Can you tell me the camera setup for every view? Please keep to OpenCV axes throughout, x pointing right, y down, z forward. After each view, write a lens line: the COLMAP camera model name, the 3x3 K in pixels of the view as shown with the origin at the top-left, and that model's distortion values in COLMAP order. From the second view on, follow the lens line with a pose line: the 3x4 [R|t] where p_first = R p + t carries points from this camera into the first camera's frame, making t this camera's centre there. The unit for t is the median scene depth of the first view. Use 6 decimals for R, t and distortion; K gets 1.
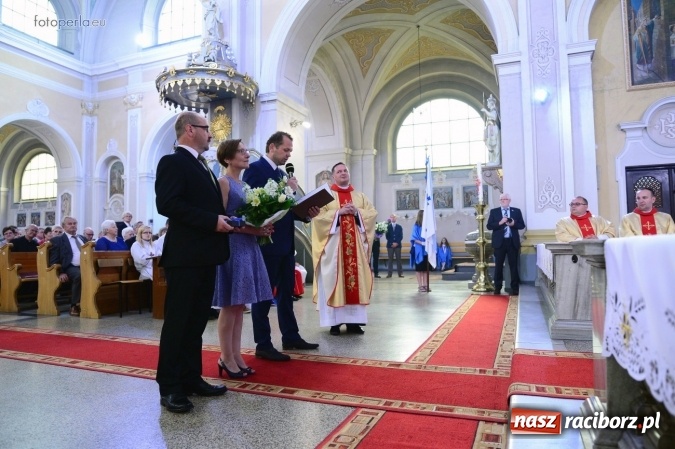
lens RADIAL K [[461.5, 0, 336.9], [0, 461.5, 225.2], [0, 0, 1]] dist [-0.067149, 0.030072]
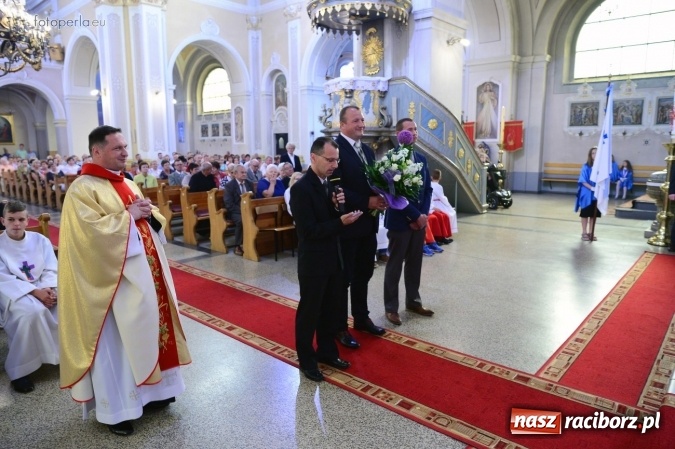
lens RADIAL K [[461.5, 0, 336.6], [0, 461.5, 224.7], [0, 0, 1]] dist [-0.067149, 0.030072]
pose [[0.940968, 0.064247, -0.332343, 0.016947], [0.010962, 0.975524, 0.219621, -0.069812], [0.338318, -0.210299, 0.917232, 0.019530]]
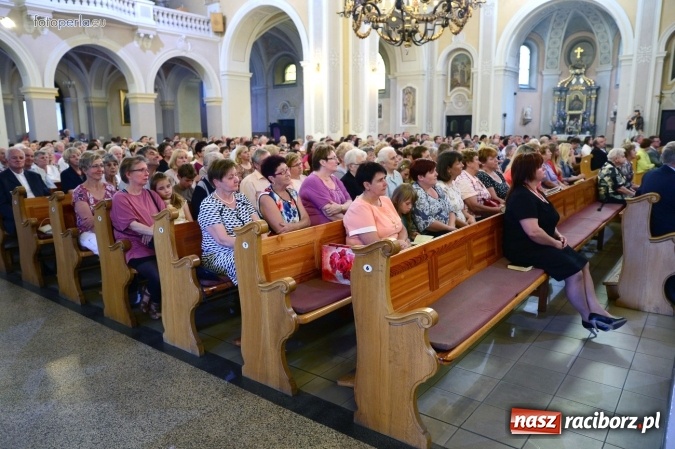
lens RADIAL K [[500.6, 0, 337.8], [0, 500.6, 228.1], [0, 0, 1]] dist [-0.047516, 0.043736]
pose [[0.968424, 0.052126, -0.243797, -0.953819], [0.007593, 0.971277, 0.237829, -0.061078], [0.249192, -0.232170, 0.940213, -0.383372]]
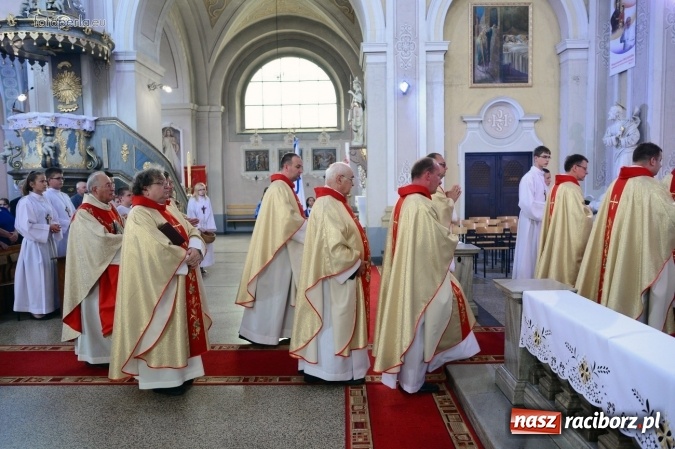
lens RADIAL K [[500.6, 0, 337.4], [0, 500.6, 223.5], [0, 0, 1]] dist [-0.047516, 0.043736]
pose [[0.930607, -0.026673, 0.365046, -0.123909], [-0.014059, 0.994000, 0.108469, -0.063281], [-0.365749, -0.106075, 0.924649, -0.089032]]
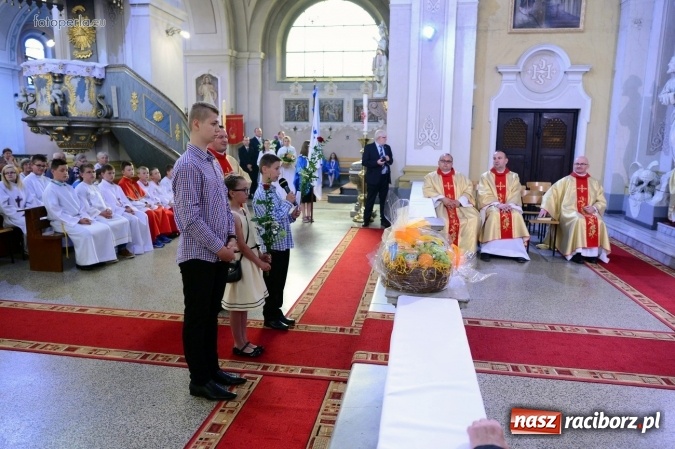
lens RADIAL K [[500.6, 0, 337.5], [0, 500.6, 227.6], [0, 0, 1]] dist [-0.047516, 0.043736]
pose [[0.973880, -0.013432, 0.226666, -0.000824], [-0.037209, 0.975314, 0.217666, -0.074514], [-0.223994, -0.220414, 0.949339, -0.072152]]
